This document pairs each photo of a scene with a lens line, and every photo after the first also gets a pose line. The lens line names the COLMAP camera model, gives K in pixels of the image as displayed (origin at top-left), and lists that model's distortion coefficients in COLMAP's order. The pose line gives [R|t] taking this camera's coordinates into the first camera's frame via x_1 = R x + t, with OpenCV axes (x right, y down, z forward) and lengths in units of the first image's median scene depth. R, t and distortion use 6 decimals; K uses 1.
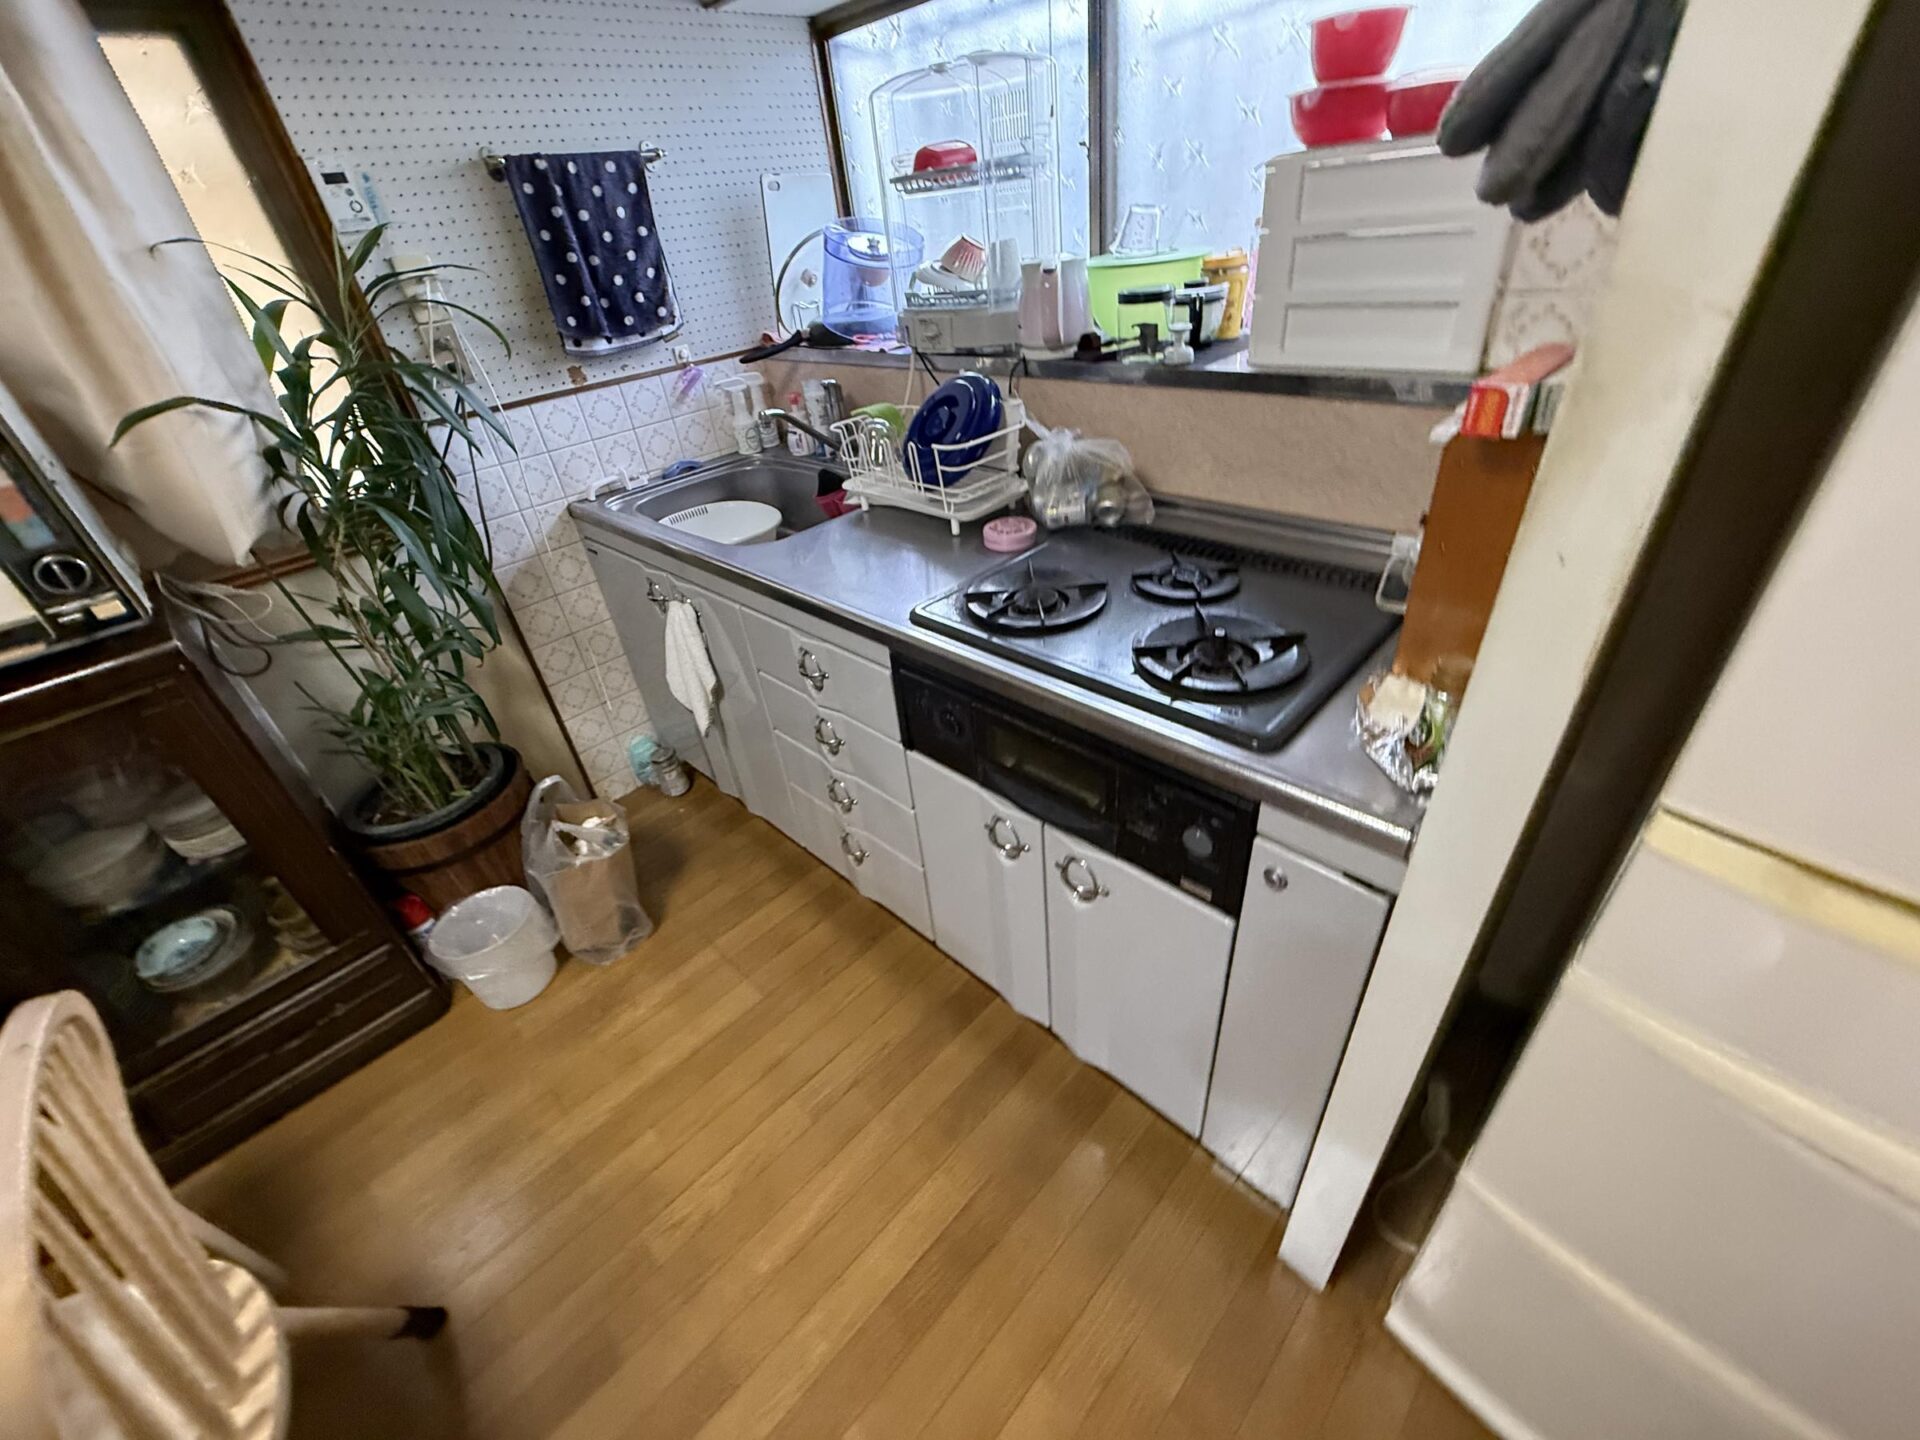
lens RADIAL K [[766.0, 0, 958.2], [0, 766.0, 719.2], [0, 0, 1]] dist [-0.000265, -0.000077]
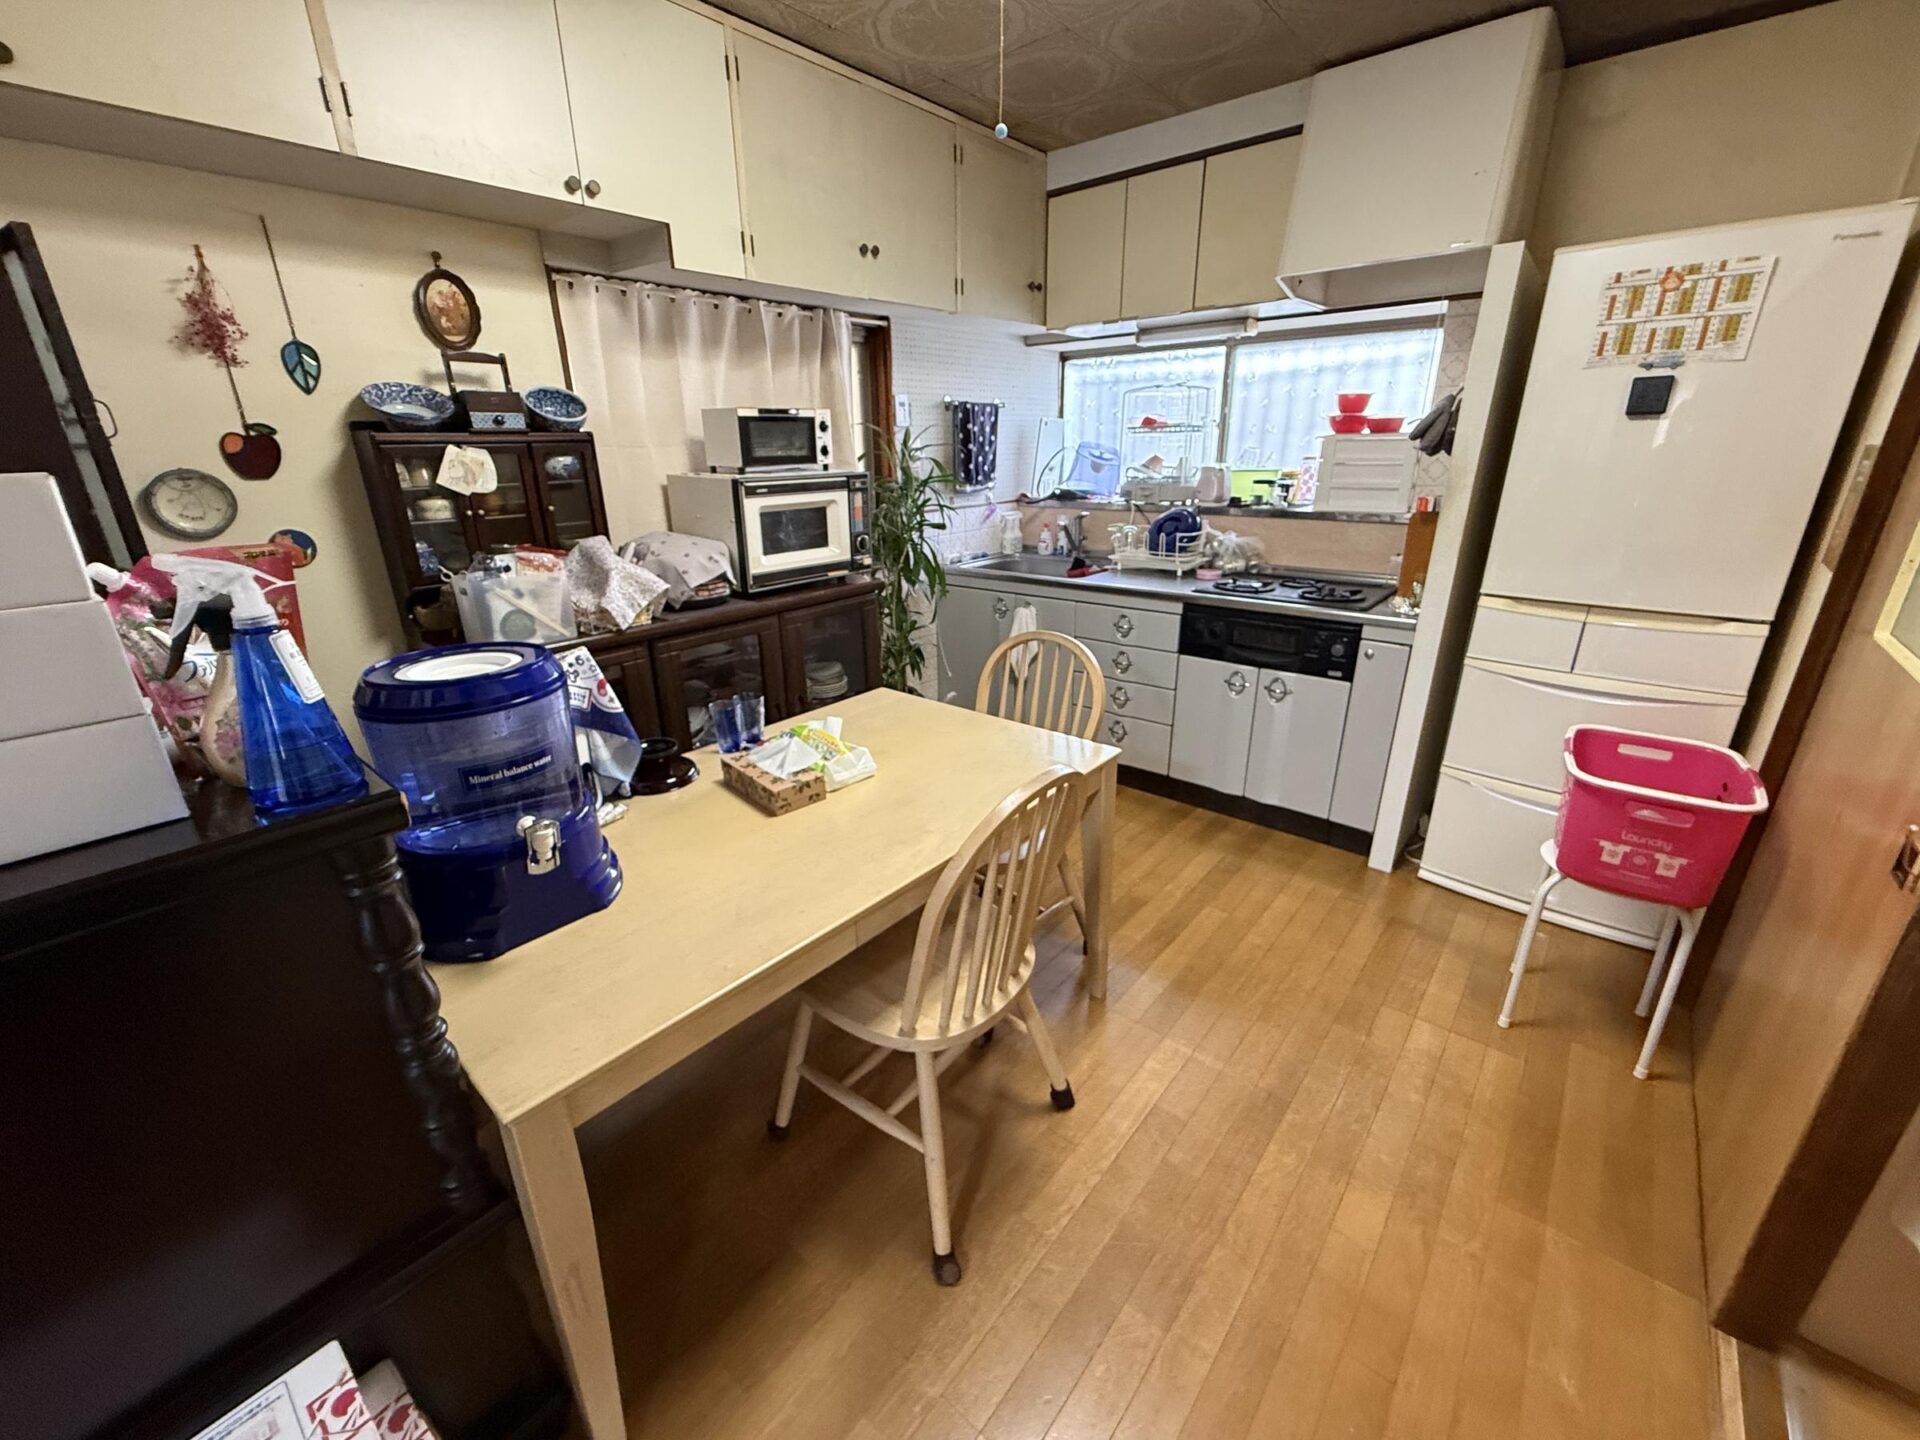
lens RADIAL K [[766.0, 0, 961.0], [0, 766.0, 718.1], [0, 0, 1]] dist [-0.000265, -0.000077]
pose [[0.993743, 0.052260, 0.098707, -0.821698], [-0.026604, 0.969096, -0.245243, 0.702396], [-0.108473, 0.241083, 0.964423, -0.925177]]
